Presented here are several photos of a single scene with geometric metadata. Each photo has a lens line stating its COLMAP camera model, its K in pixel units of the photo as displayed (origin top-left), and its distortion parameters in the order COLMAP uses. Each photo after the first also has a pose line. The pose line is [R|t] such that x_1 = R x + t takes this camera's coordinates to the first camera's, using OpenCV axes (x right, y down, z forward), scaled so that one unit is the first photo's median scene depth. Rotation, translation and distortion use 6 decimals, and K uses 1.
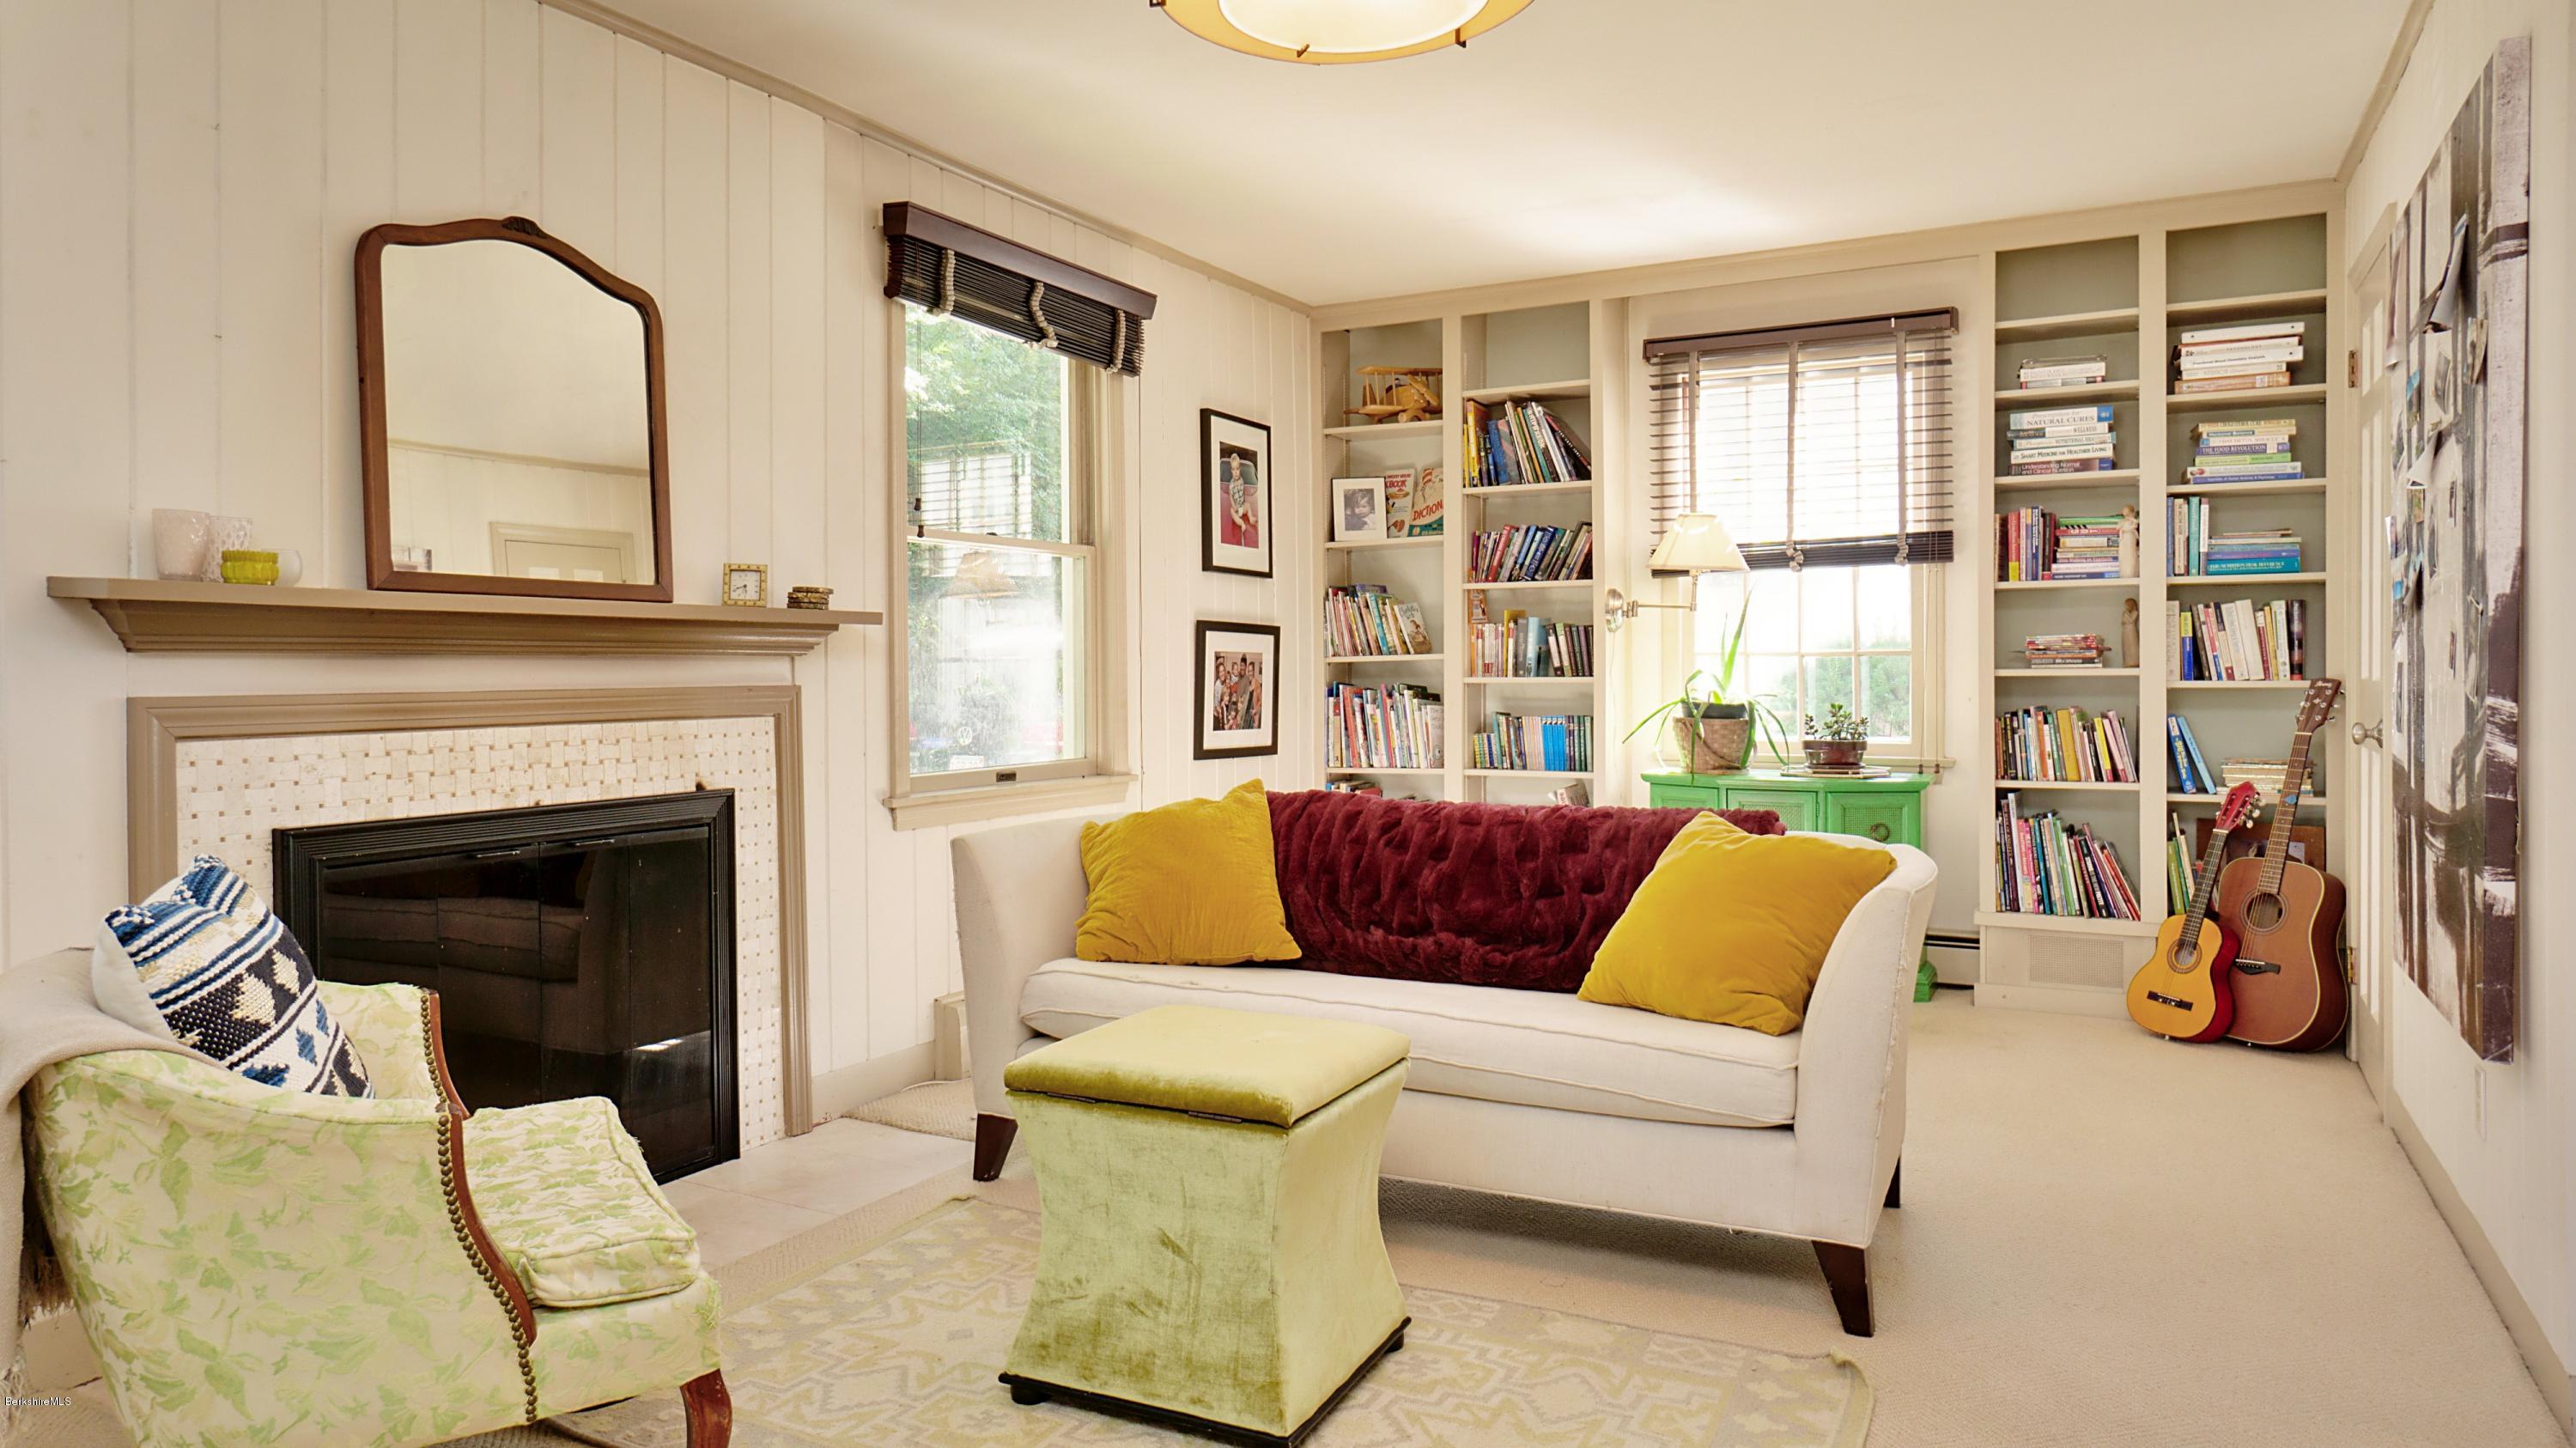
lens RADIAL K [[1695.4, 0, 1283.7], [0, 1695.4, 711.0], [0, 0, 1]] dist [-0.002722, 0.017944]
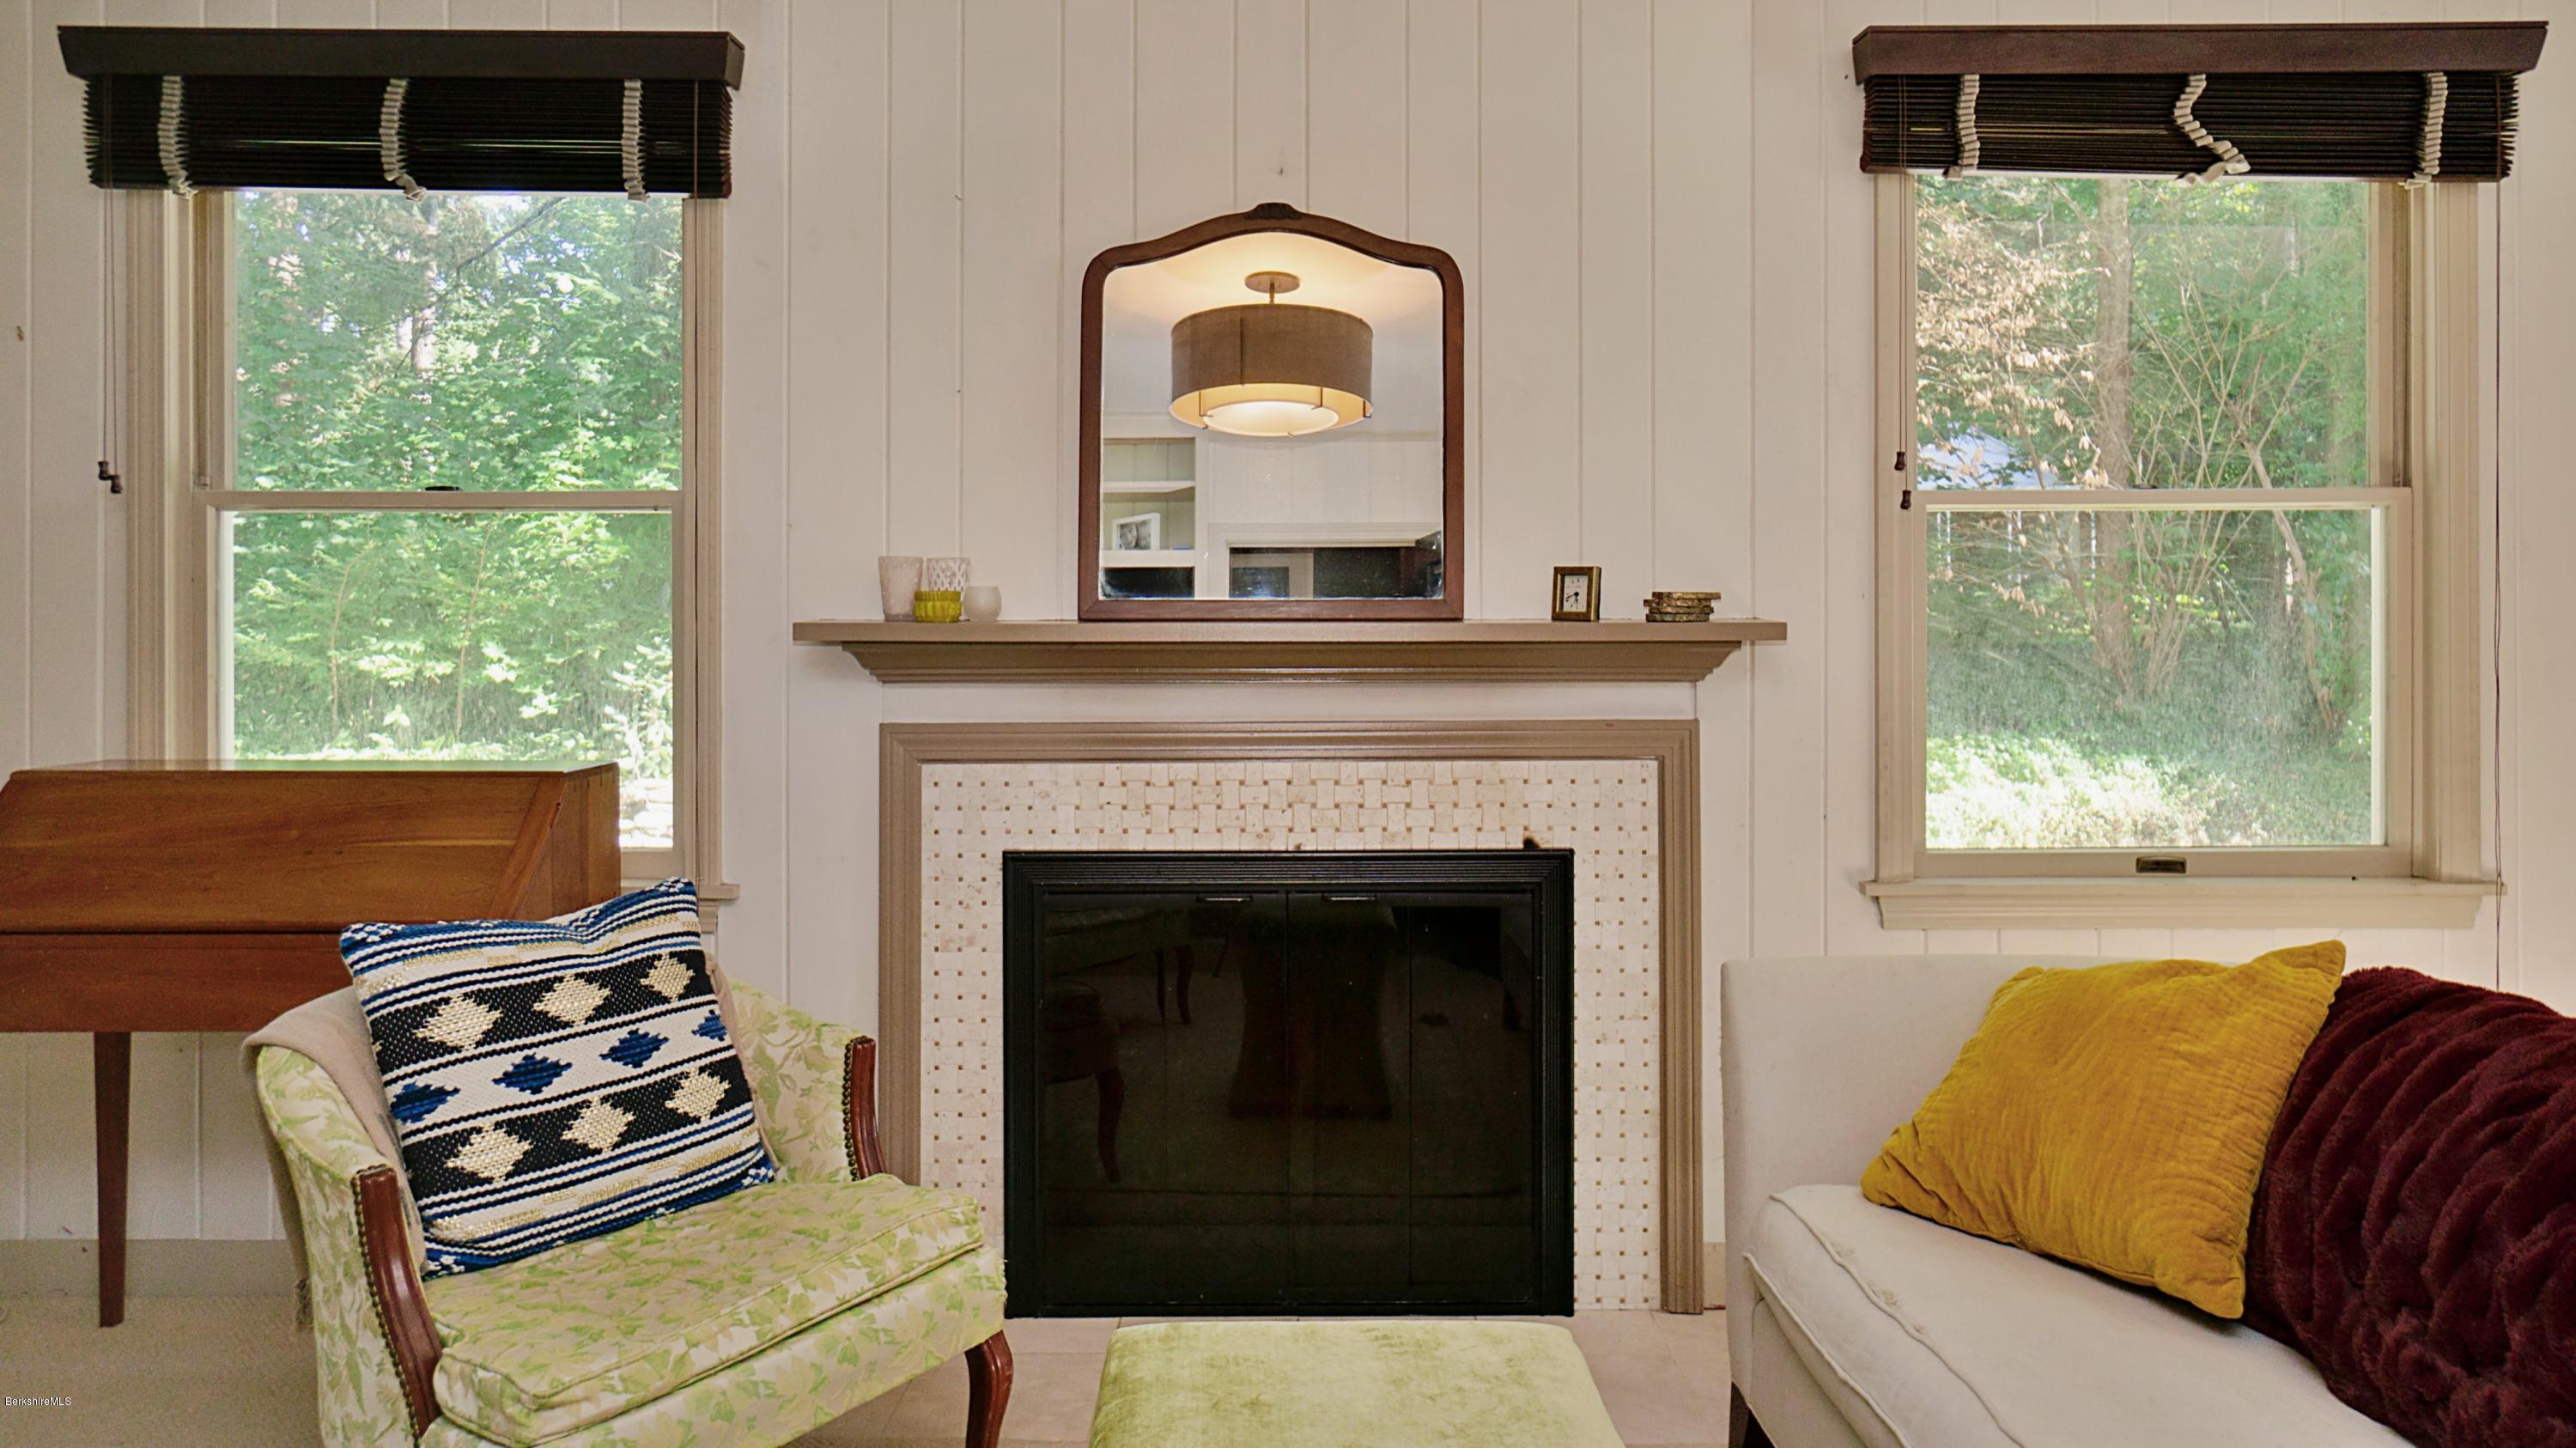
lens RADIAL K [[1695.4, 0, 1296.3], [0, 1695.4, 679.5], [0, 0, 1]] dist [-0.002722, 0.017944]
pose [[0.448945, 0.018662, -0.893365, 0.340197], [-0.021423, 0.999719, 0.010118, -0.040889], [0.893303, 0.014596, 0.449219, 0.554565]]
